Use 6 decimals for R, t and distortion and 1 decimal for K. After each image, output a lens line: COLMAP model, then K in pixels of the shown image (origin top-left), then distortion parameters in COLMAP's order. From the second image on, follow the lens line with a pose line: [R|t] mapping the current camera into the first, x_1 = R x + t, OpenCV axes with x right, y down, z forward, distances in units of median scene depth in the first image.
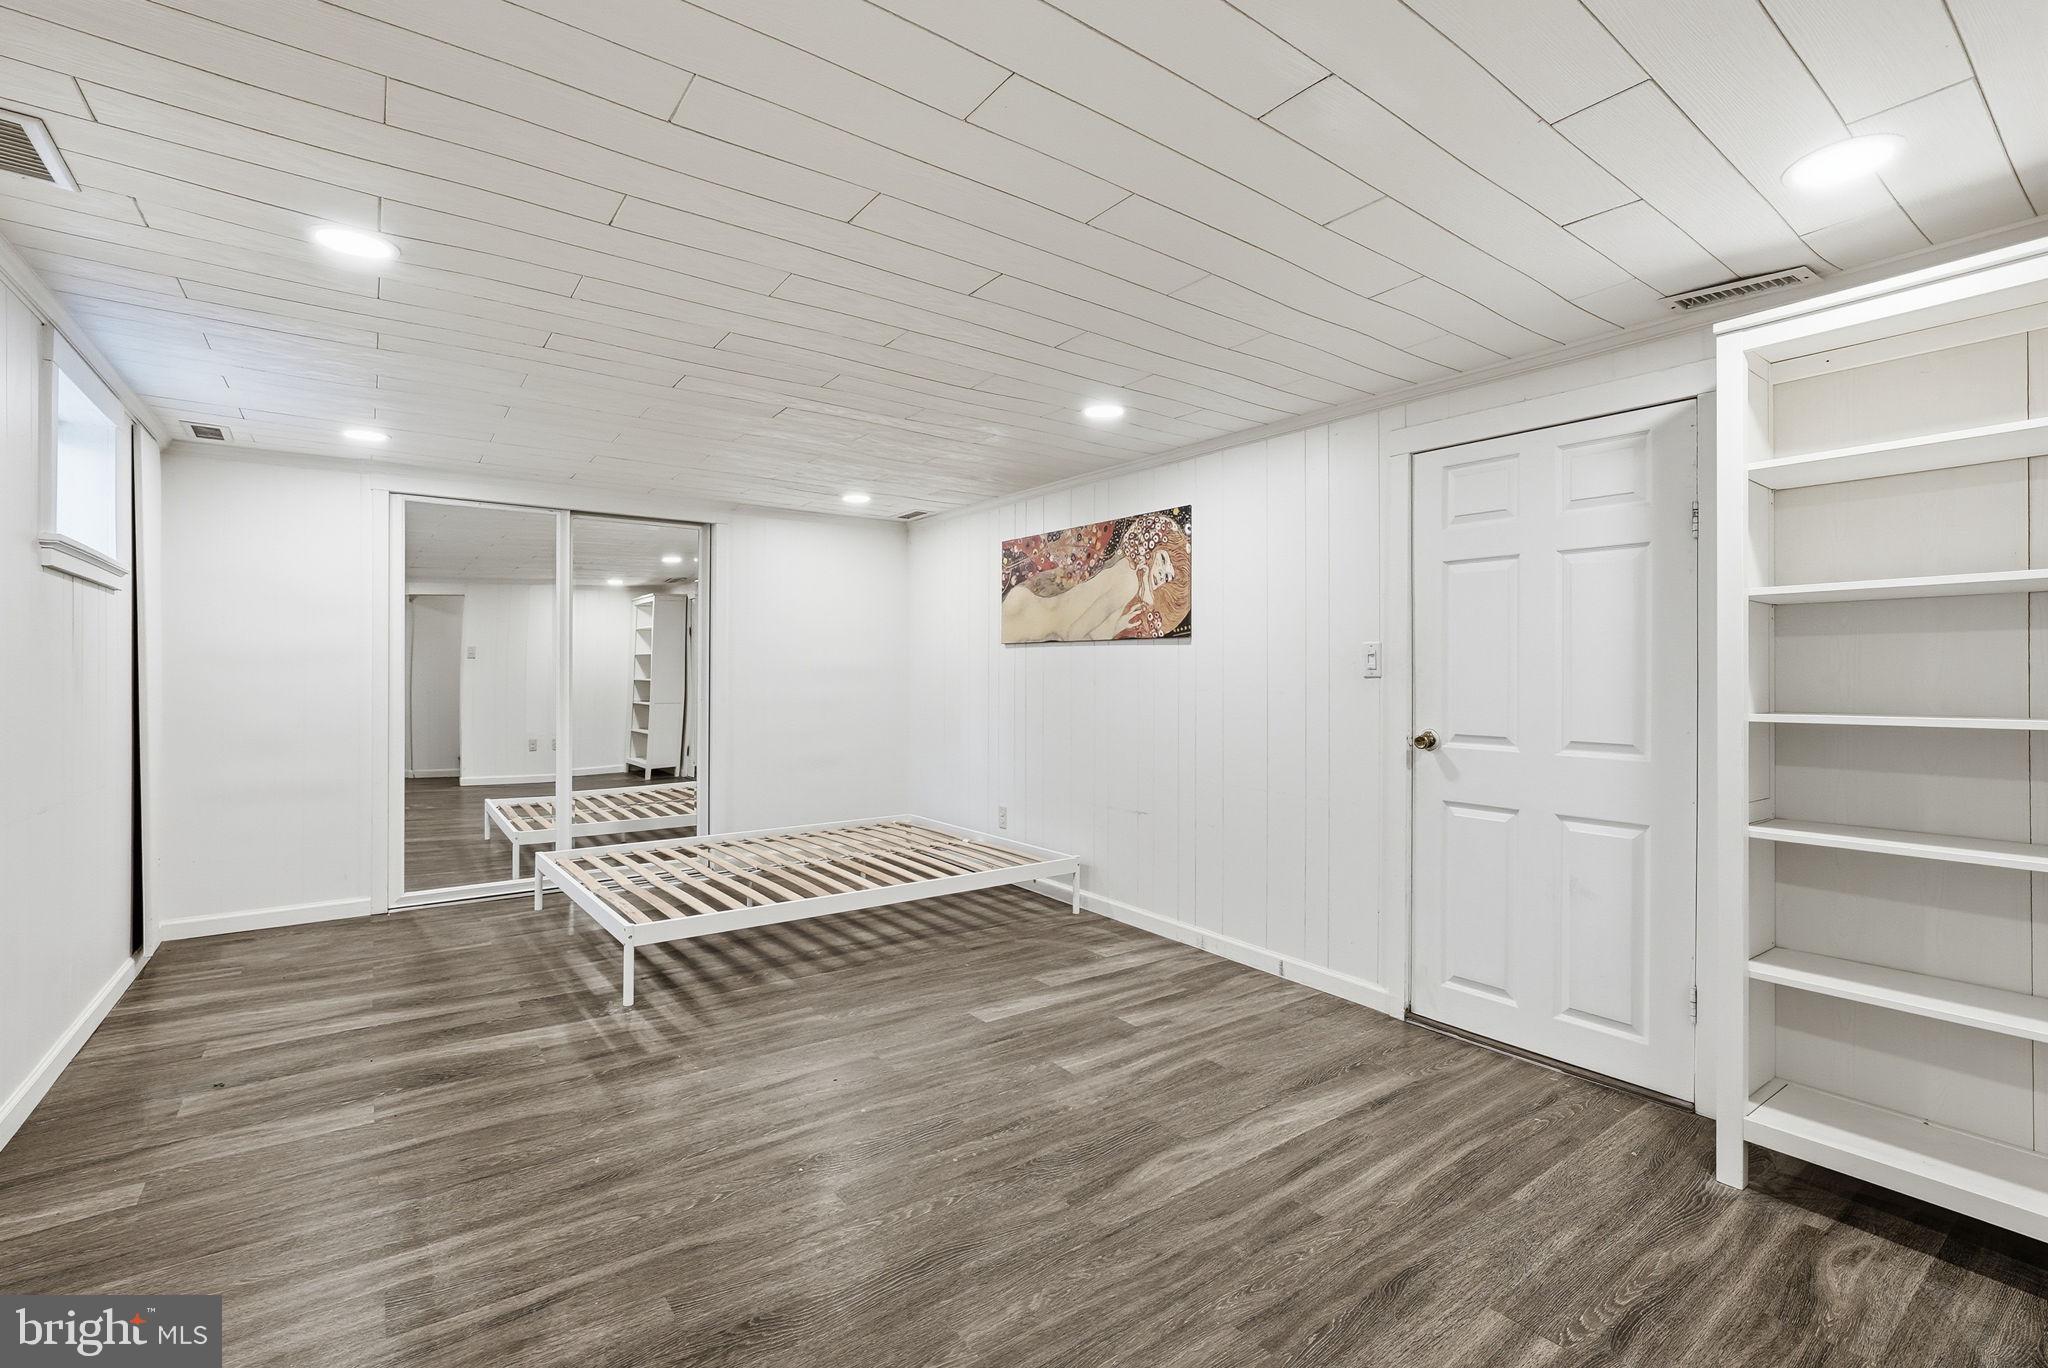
lens RADIAL K [[909.7, 0, 1011.5], [0, 909.7, 679.6], [0, 0, 1]] dist [-0.005262, 0.001734]
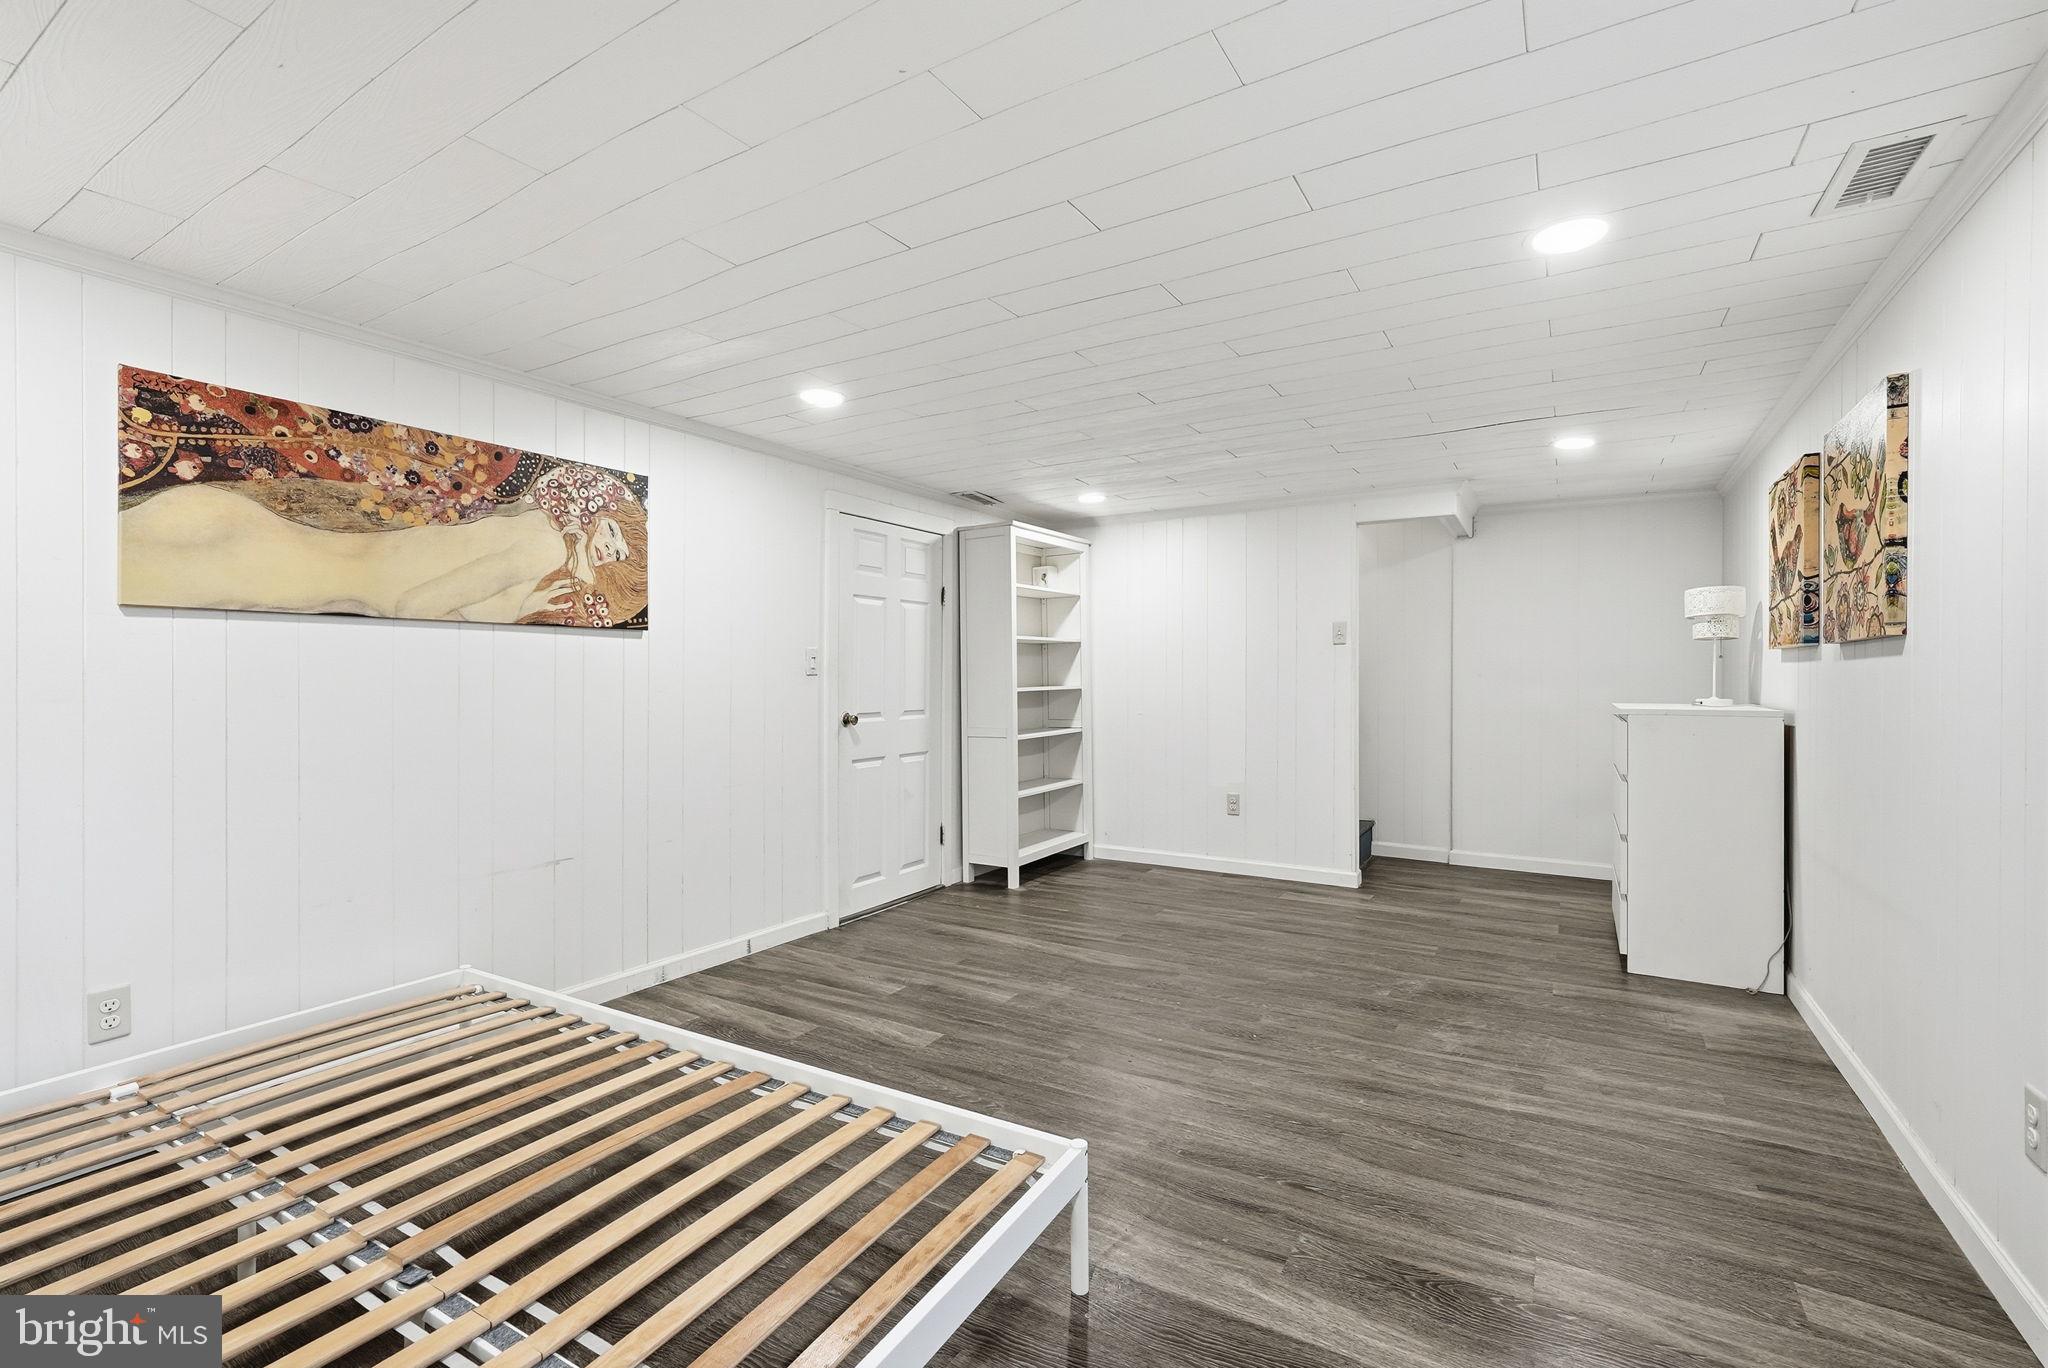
lens RADIAL K [[909.7, 0, 1022.5], [0, 909.7, 681.3], [0, 0, 1]] dist [-0.005262, 0.001734]
pose [[-0.392248, -0.012055, 0.919780, -0.743905], [0.006306, 0.999855, 0.015794, -0.009974], [-0.919838, 0.011996, -0.392116, 1.023072]]
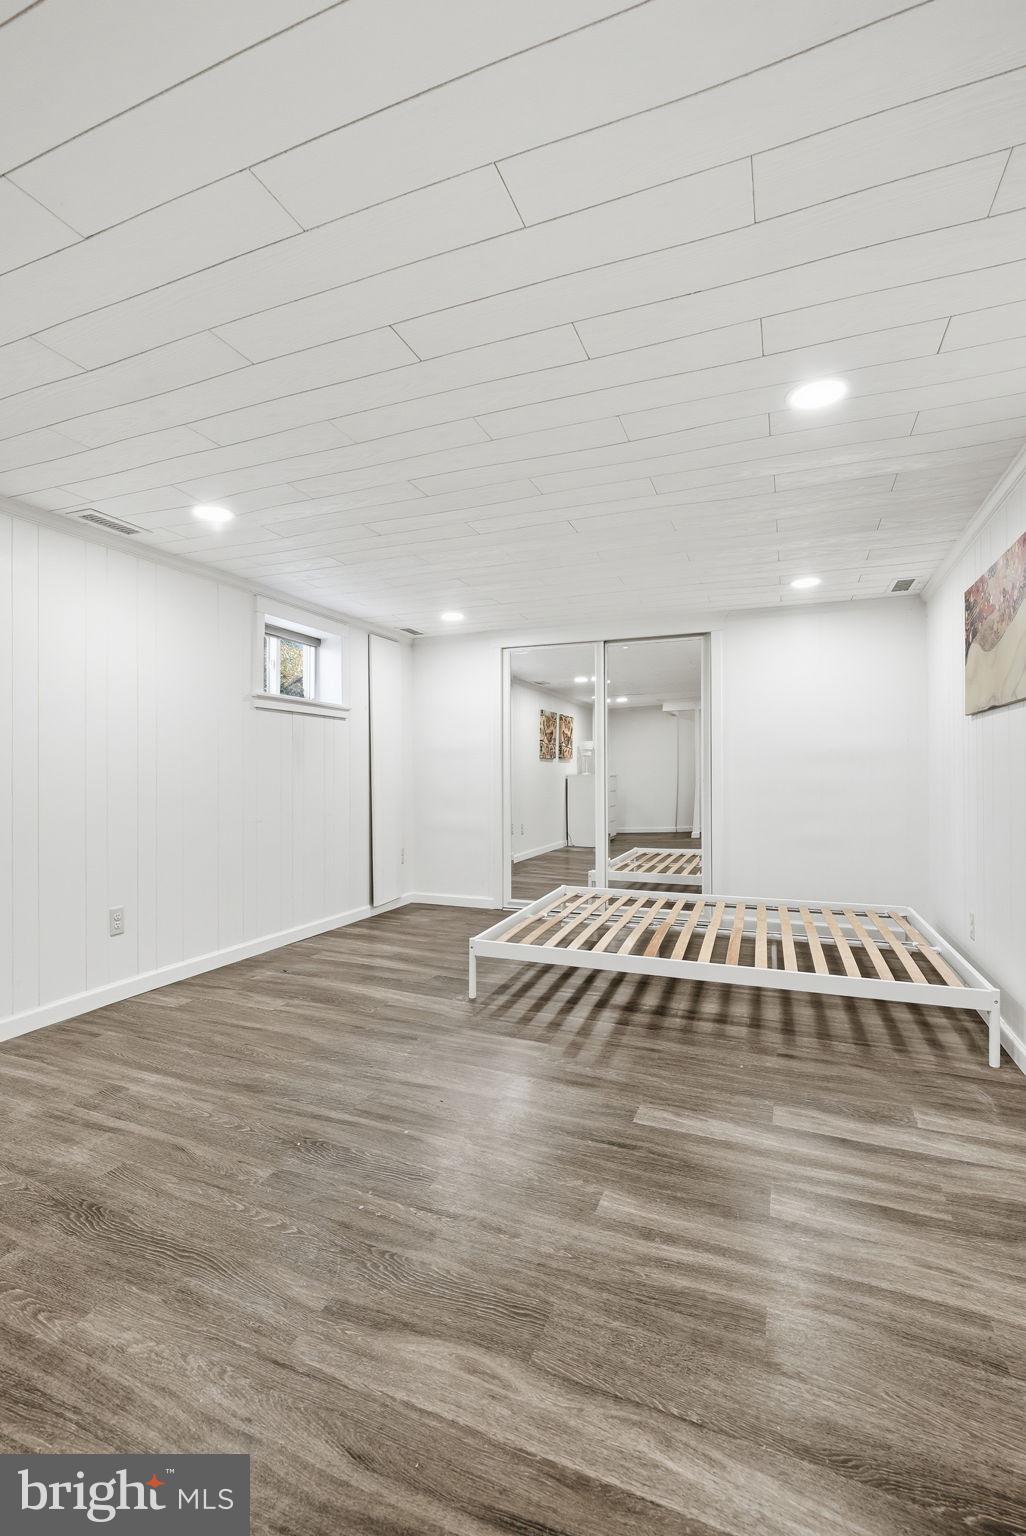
lens RADIAL K [[682.3, 0, 498.8], [0, 682.3, 762.5], [0, 0, 1]] dist [-0.005262, 0.001734]
pose [[0.521918, -0.014966, -0.852864, 0.388371], [-0.002940, 0.999809, -0.019344, 0.022545], [0.852990, 0.012603, 0.521775, 0.411154]]
